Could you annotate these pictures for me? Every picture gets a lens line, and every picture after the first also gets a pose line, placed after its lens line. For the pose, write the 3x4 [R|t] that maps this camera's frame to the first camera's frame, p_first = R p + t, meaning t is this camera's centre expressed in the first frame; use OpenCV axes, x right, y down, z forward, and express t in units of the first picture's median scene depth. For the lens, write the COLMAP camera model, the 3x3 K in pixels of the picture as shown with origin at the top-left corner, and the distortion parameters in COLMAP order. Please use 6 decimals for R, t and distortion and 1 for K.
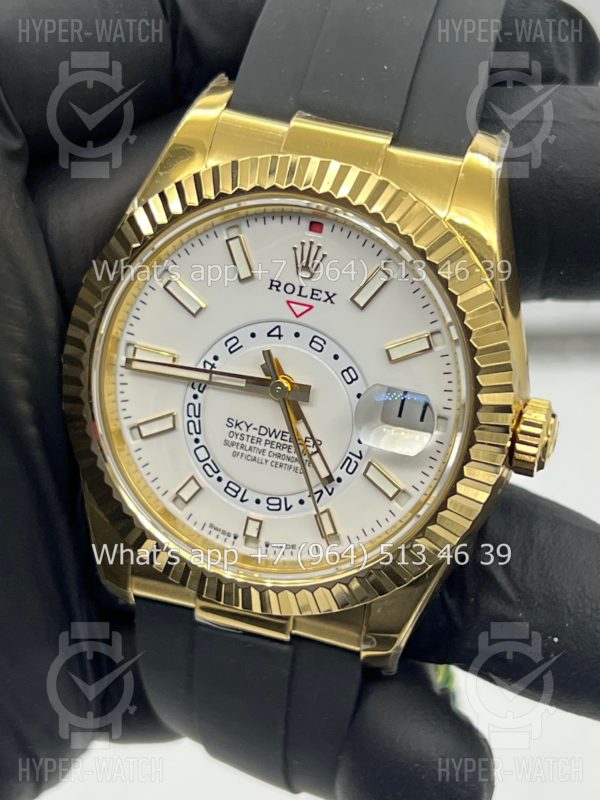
lens RADIAL K [[1876.9, 0, 299.6], [0, 1876.9, 399.6], [0, 0, 1]] dist [0.231479, 0.000000]
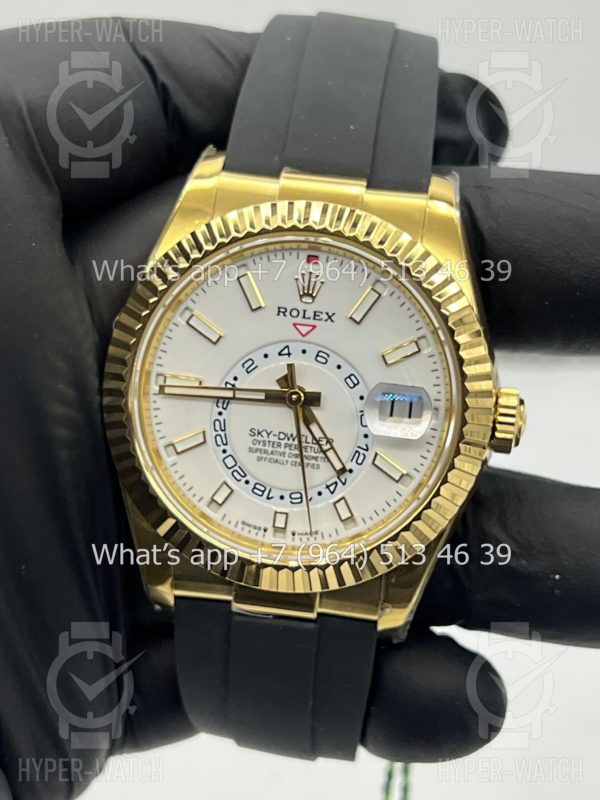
lens RADIAL K [[1876.9, 0, 301.1], [0, 1876.9, 407.3], [0, 0, 1]] dist [0.231479, 0.000000]
pose [[0.987605, -0.087337, 0.130417, -0.159157], [0.098809, 0.991534, -0.084239, 0.098858], [-0.121955, 0.096081, 0.987874, -0.163844]]
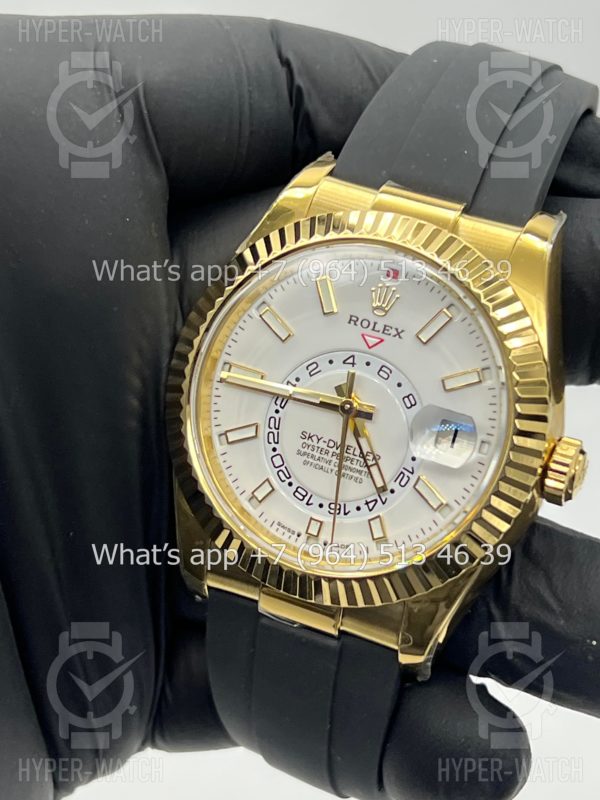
lens RADIAL K [[1876.9, 0, 304.2], [0, 1876.9, 392.4], [0, 0, 1]] dist [0.231479, 0.000000]
pose [[0.992509, 0.091978, -0.080406, 0.054370], [-0.103005, 0.983917, -0.145937, 0.156366], [0.065690, 0.153126, 0.986021, -0.151380]]
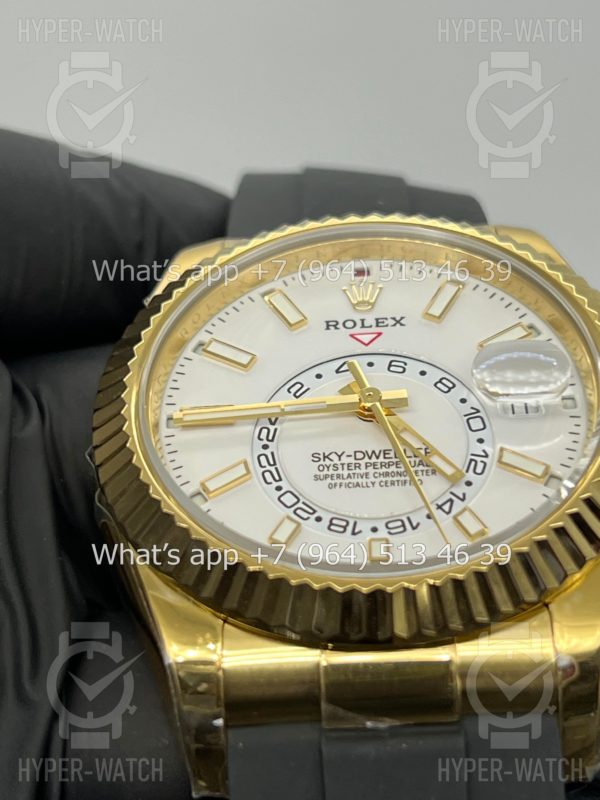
lens RADIAL K [[1876.9, 0, 293.3], [0, 1876.9, 397.4], [0, 0, 1]] dist [0.231479, 0.000000]
pose [[0.962364, -0.056093, 0.265910, -0.259076], [0.238561, 0.643028, -0.727739, 0.578911], [-0.130167, 0.763785, 0.632209, 0.475911]]
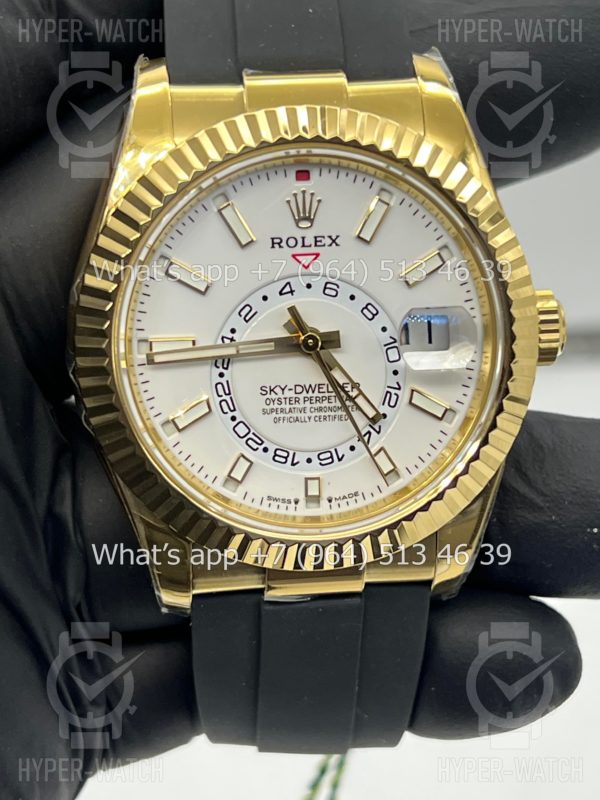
lens RADIAL K [[1876.9, 0, 299.7], [0, 1876.9, 398.8], [0, 0, 1]] dist [0.231479, 0.000000]
pose [[0.918369, -0.258707, 0.299450, -0.316904], [0.268423, 0.963259, 0.008983, 0.012695], [-0.290772, 0.072129, 0.954070, 0.054763]]
